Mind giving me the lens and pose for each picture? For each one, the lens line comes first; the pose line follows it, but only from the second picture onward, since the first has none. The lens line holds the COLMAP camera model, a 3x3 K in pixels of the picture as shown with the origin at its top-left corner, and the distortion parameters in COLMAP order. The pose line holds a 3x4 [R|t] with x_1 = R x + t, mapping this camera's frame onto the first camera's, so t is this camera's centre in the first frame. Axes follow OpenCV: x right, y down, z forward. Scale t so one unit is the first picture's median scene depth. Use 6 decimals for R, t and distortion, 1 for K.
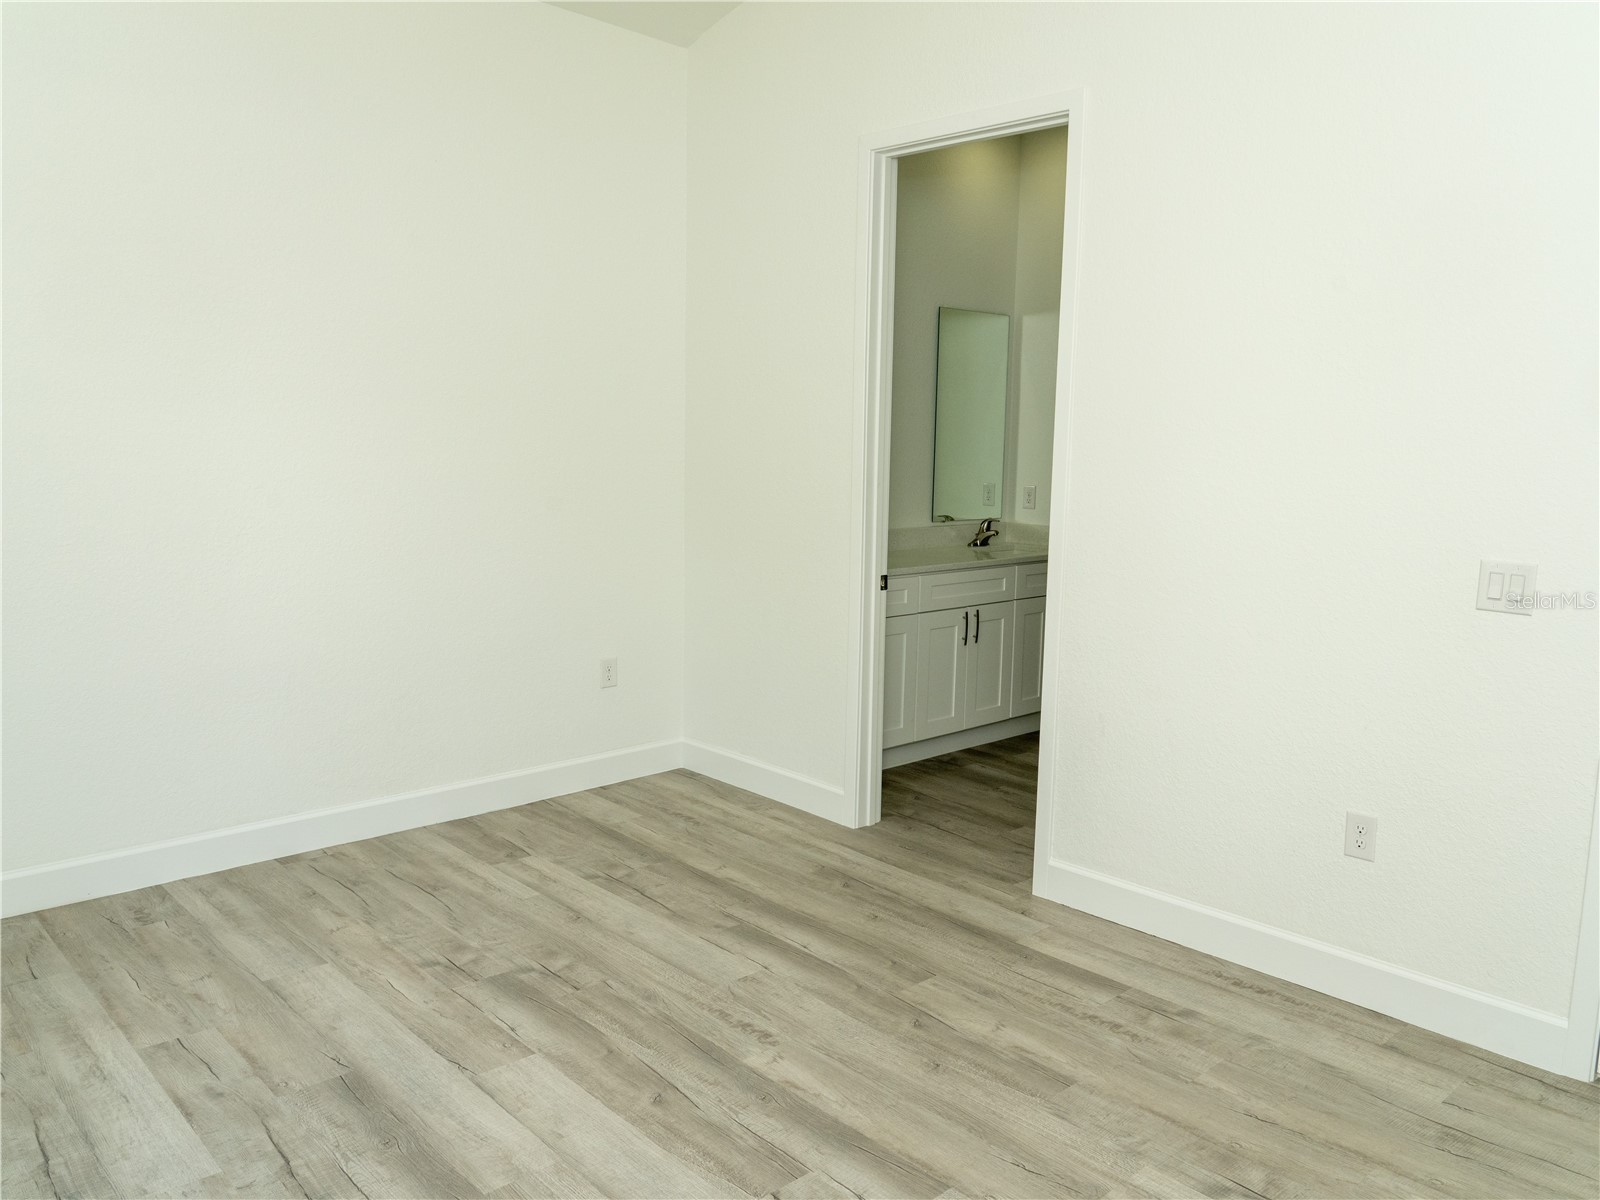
lens RADIAL K [[1205.3, 0, 800.0], [0, 1205.3, 598.9], [0, 0, 1]] dist [-0.019377, 0.002041]
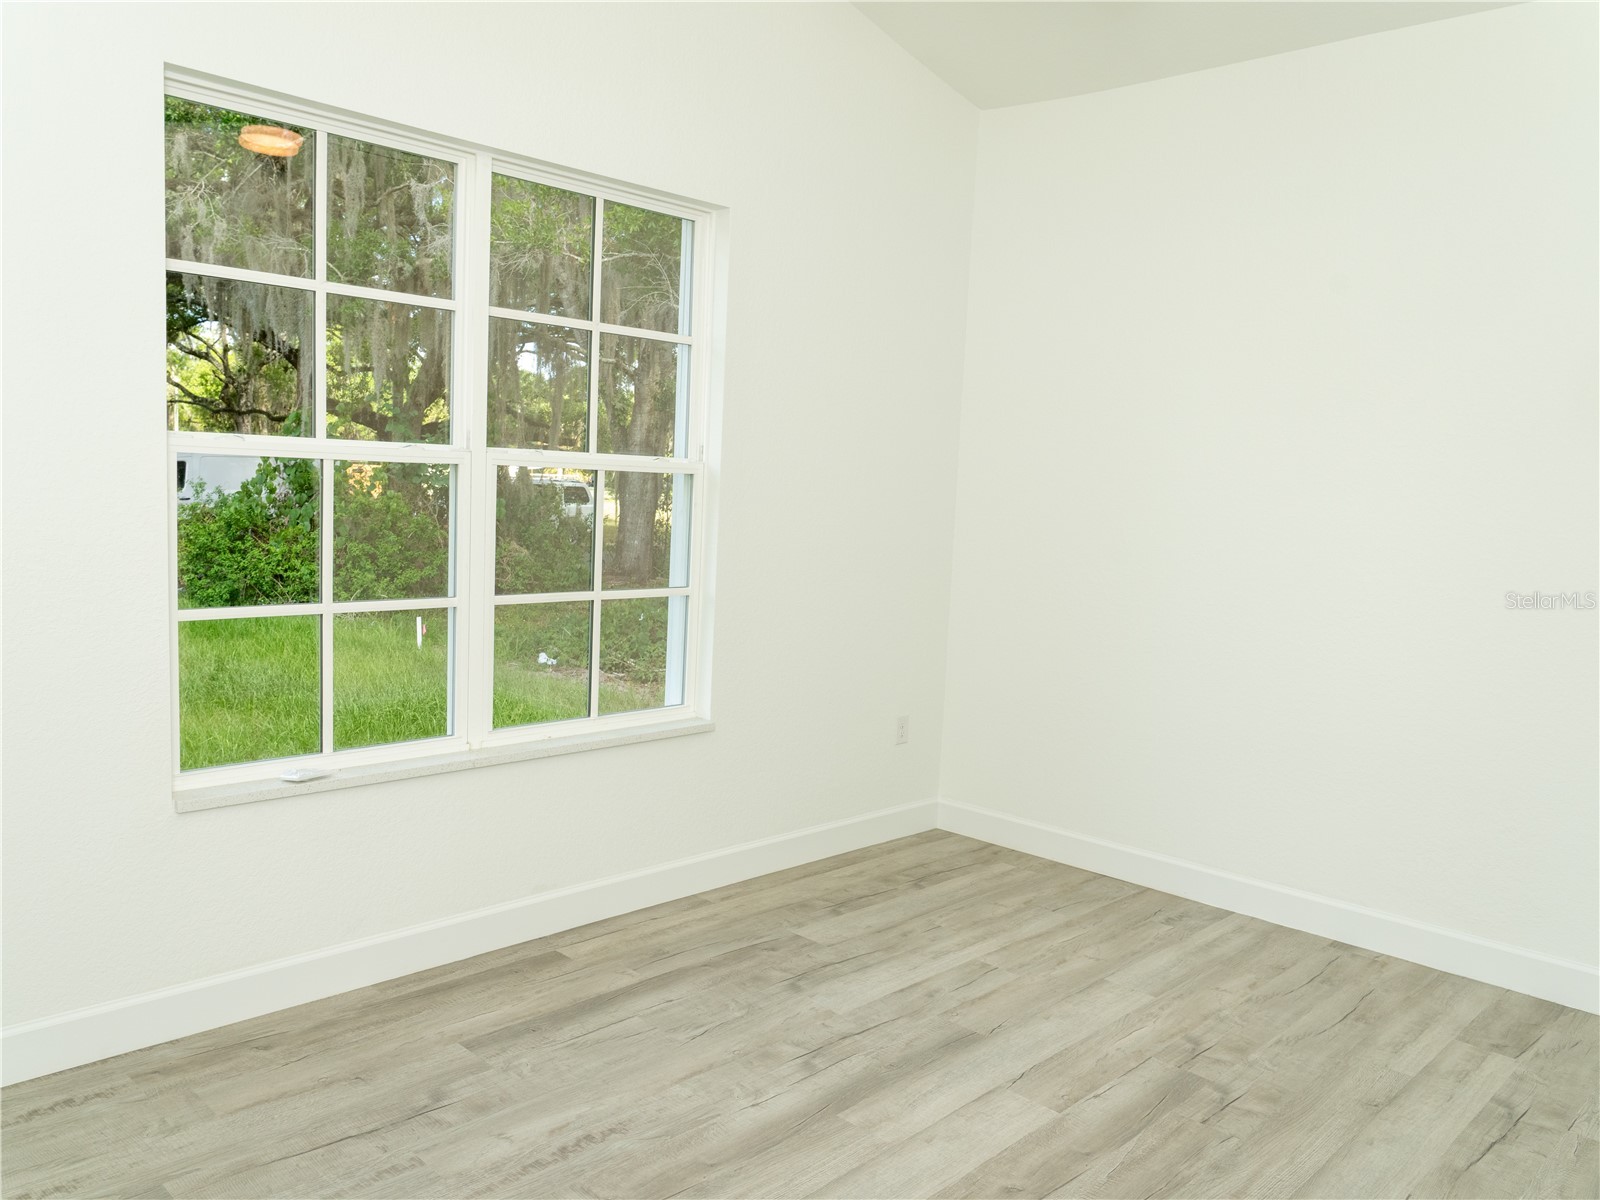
lens RADIAL K [[1205.3, 0, 795.8], [0, 1205.3, 601.1], [0, 0, 1]] dist [-0.019377, 0.002041]
pose [[0.061025, 0.083061, -0.994674, 0.583925], [-0.183618, 0.980458, 0.070609, -0.053981], [0.981102, 0.178331, 0.075084, 0.517104]]
